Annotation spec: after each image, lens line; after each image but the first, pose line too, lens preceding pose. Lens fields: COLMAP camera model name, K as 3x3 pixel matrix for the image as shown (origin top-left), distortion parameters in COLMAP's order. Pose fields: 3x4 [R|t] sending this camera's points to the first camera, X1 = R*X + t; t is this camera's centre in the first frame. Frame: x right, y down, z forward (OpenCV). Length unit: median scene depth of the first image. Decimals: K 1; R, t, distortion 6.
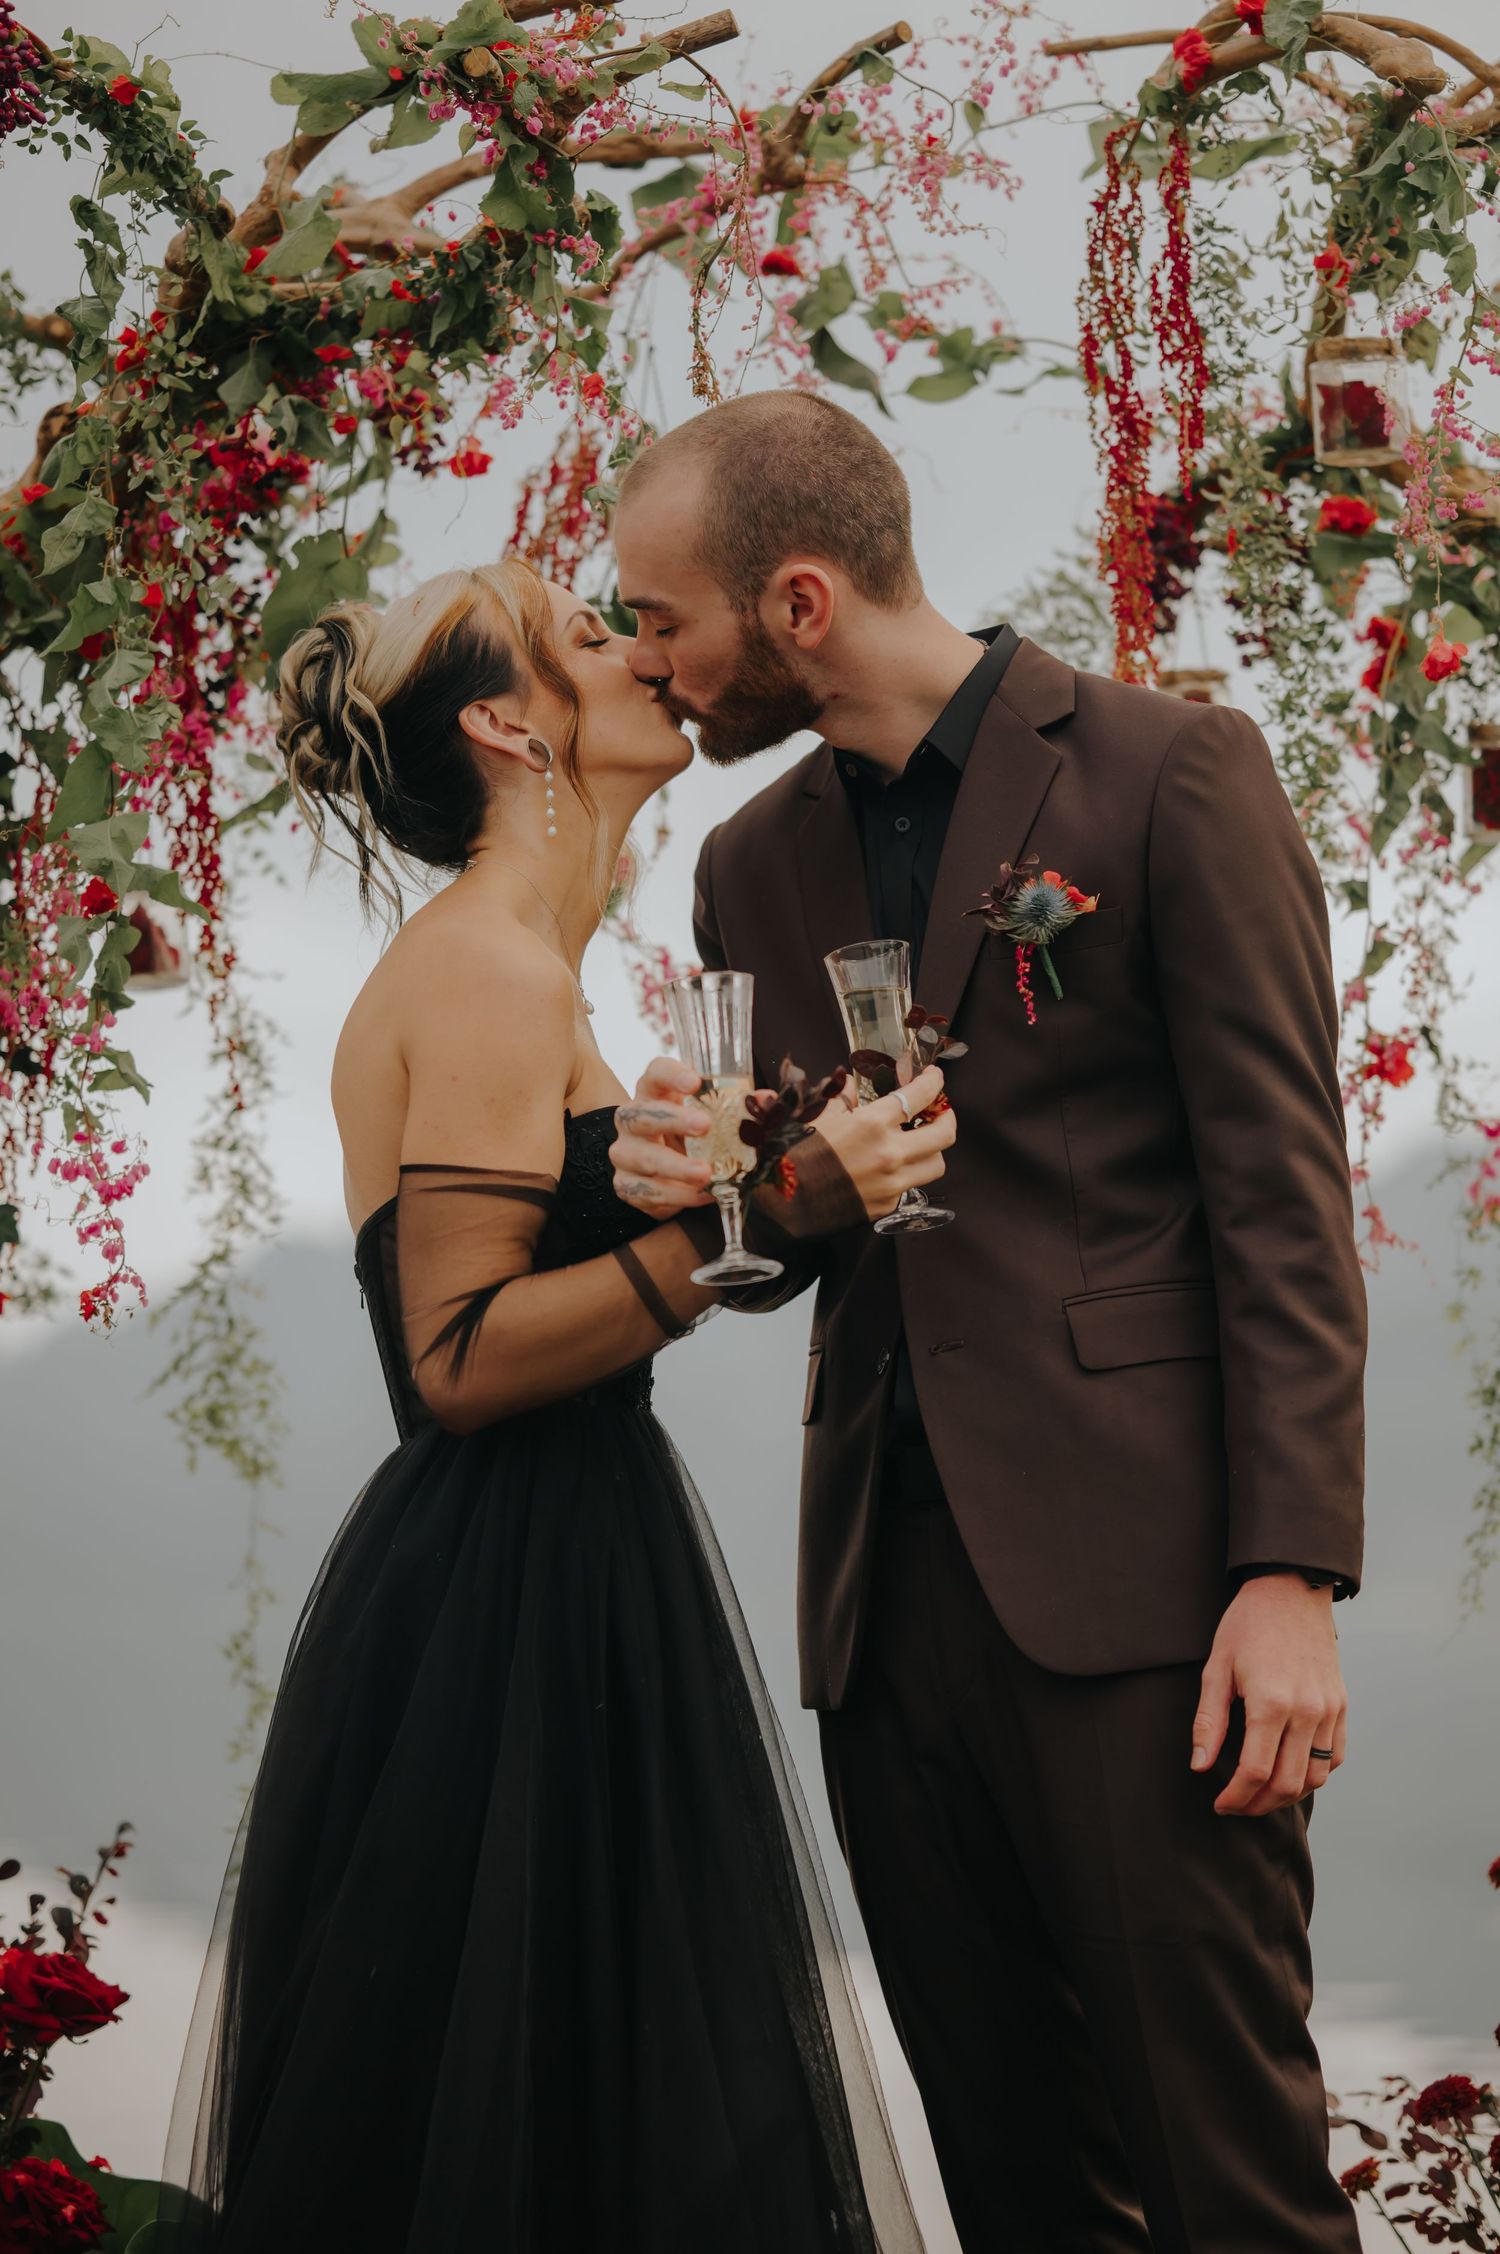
lens RADIAL K [[5394.0, 0, 554.6], [0, 5394.0, 1028.7], [0, 0, 1]] dist [-0.037224, -0.134725]
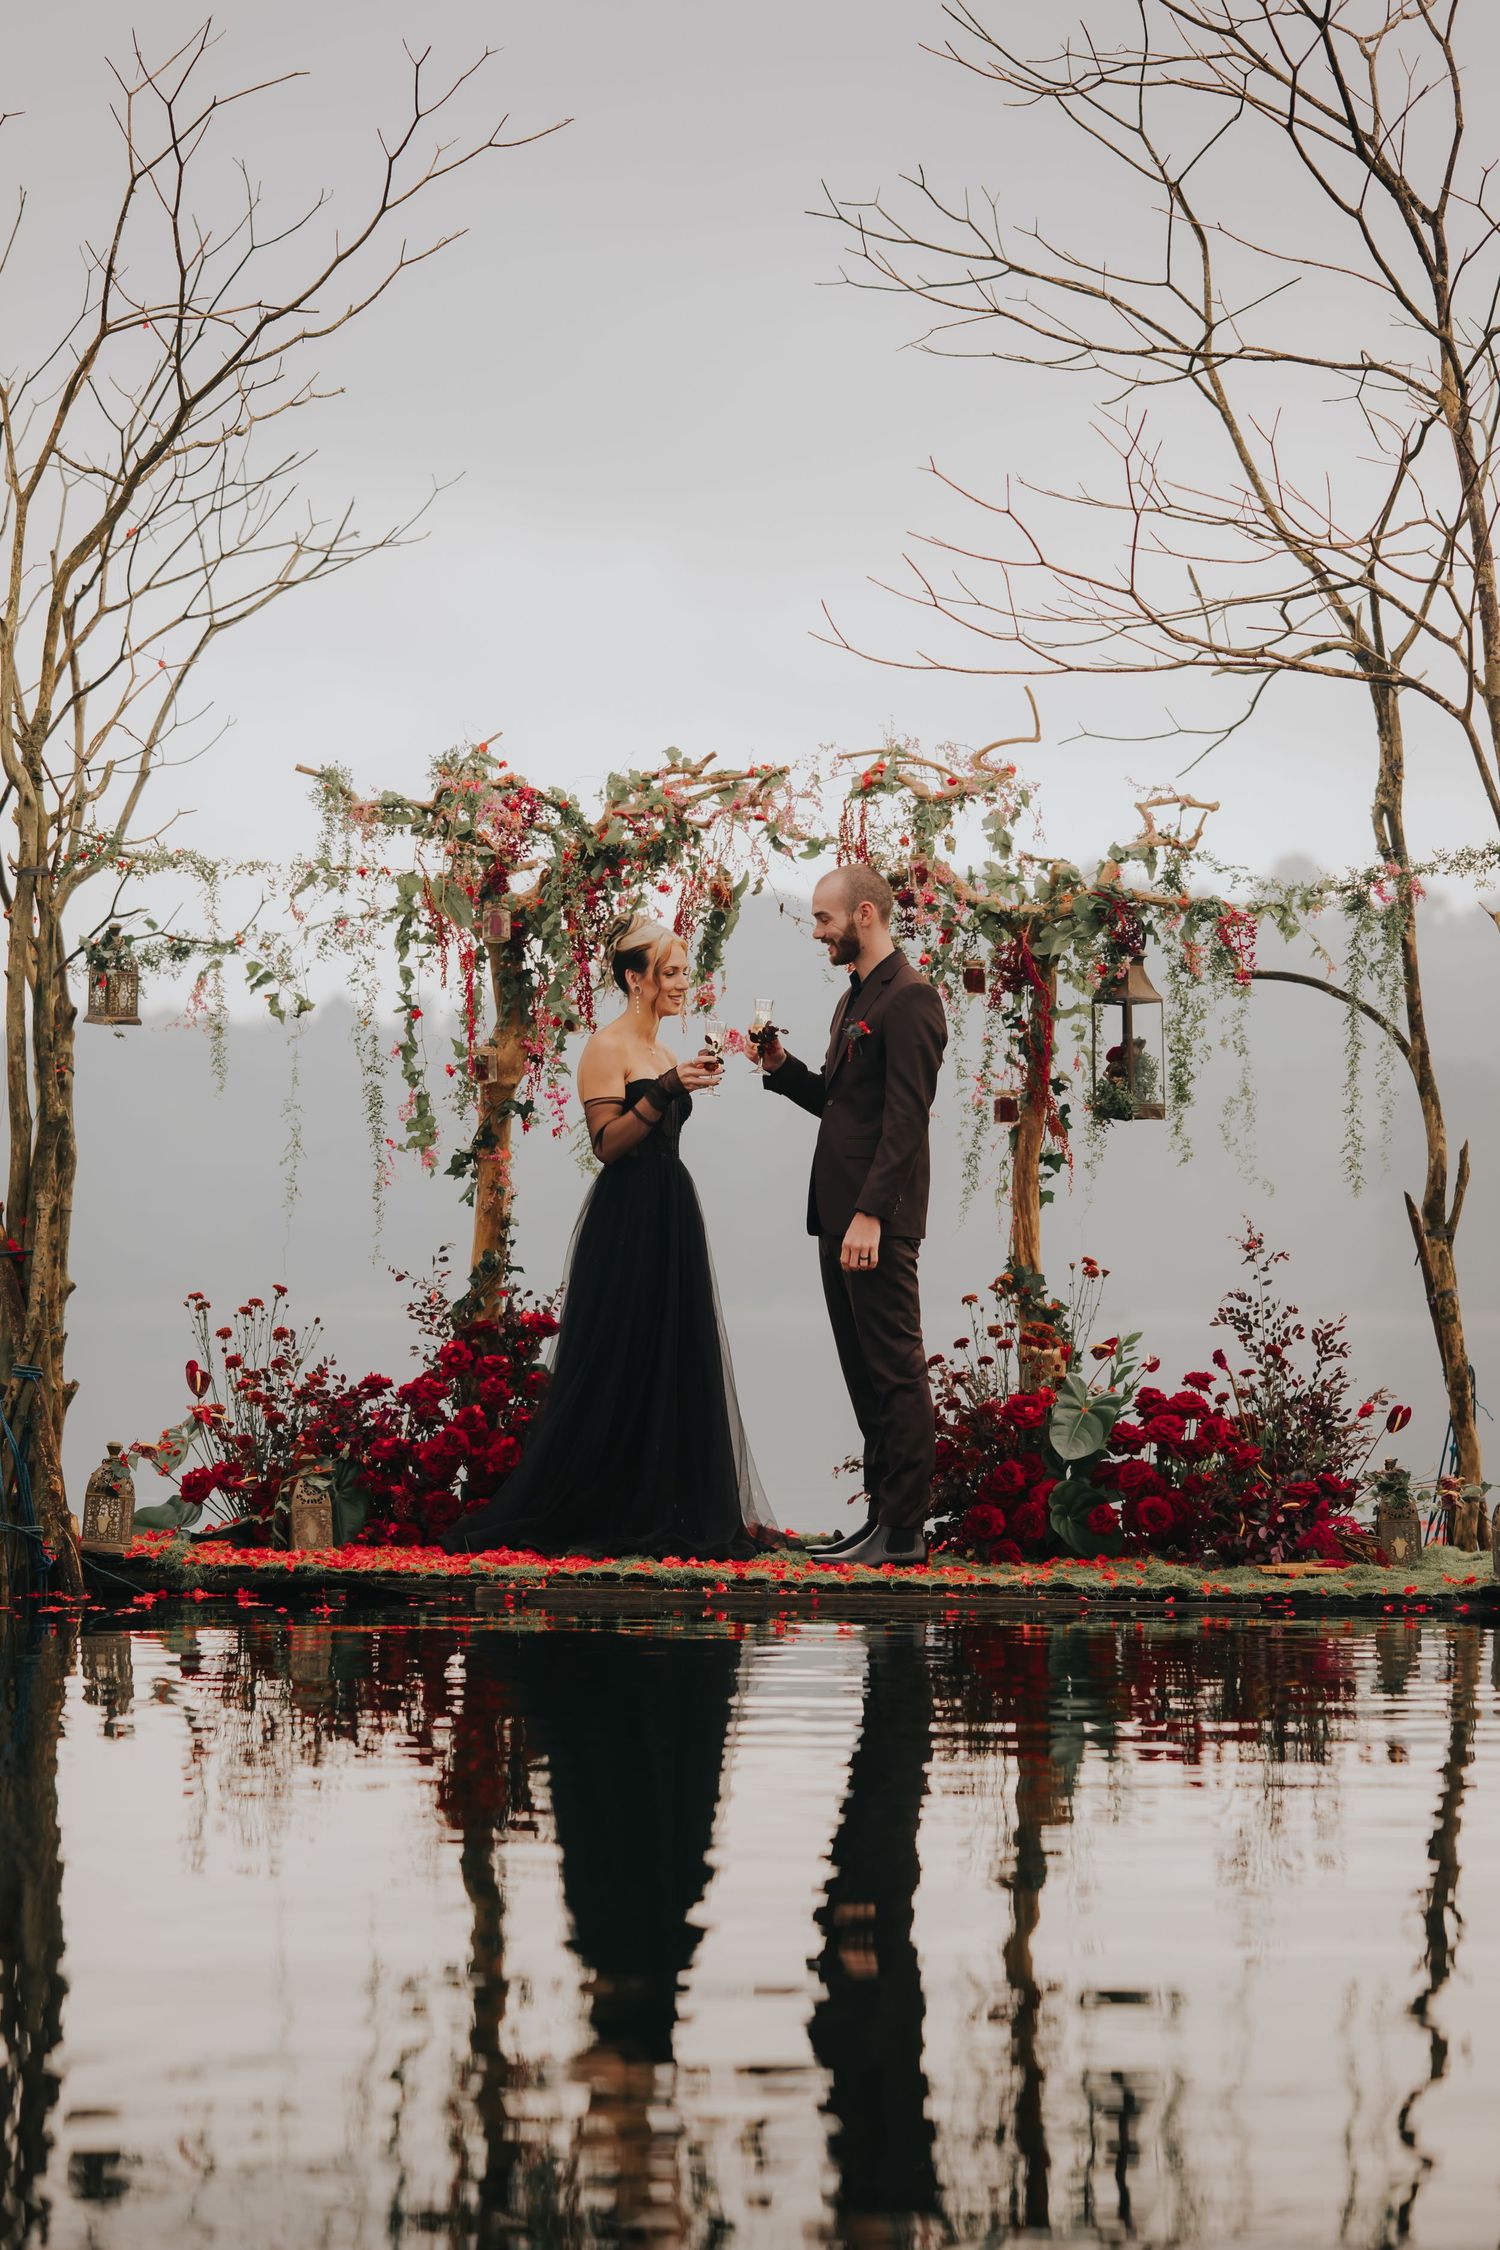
lens RADIAL K [[5675.1, 0, 641.1], [0, 5675.1, 1122.2], [0, 0, 1]] dist [-0.040482, 0.187686]
pose [[0.997479, 0.007017, -0.070613, 0.229086], [-0.001547, 0.997012, 0.077225, -0.237603], [0.070944, -0.076921, 0.994510, -2.651156]]
